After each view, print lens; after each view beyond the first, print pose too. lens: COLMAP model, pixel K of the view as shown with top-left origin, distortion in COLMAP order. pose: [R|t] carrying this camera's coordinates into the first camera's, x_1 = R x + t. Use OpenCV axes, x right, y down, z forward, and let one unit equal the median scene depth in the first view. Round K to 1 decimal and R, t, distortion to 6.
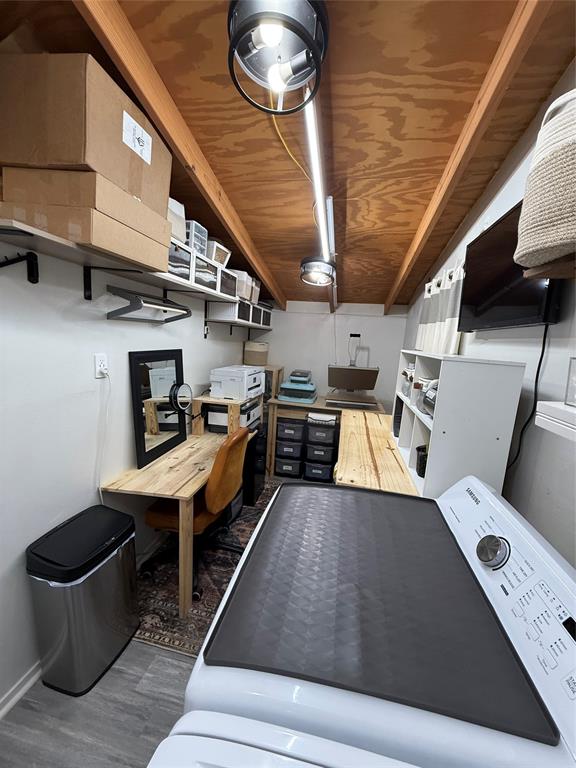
lens RADIAL K [[304.3, 0, 289.2], [0, 304.3, 382.4], [0, 0, 1]] dist [-0.001090, 0.000502]
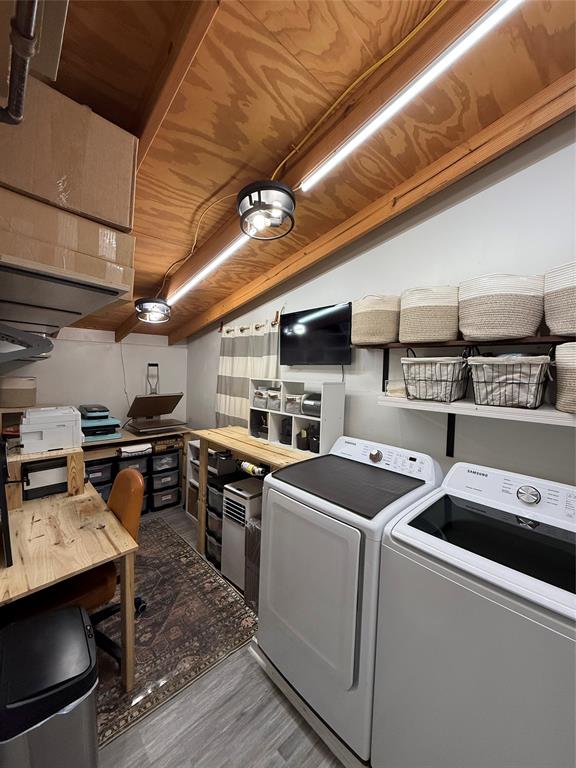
lens RADIAL K [[304.3, 0, 289.2], [0, 304.3, 382.4], [0, 0, 1]] dist [-0.001090, 0.000502]
pose [[0.584408, -0.081703, 0.807336, -0.652495], [0.131618, 0.991288, 0.005045, -0.064851], [-0.800715, 0.103311, 0.590070, -0.003800]]
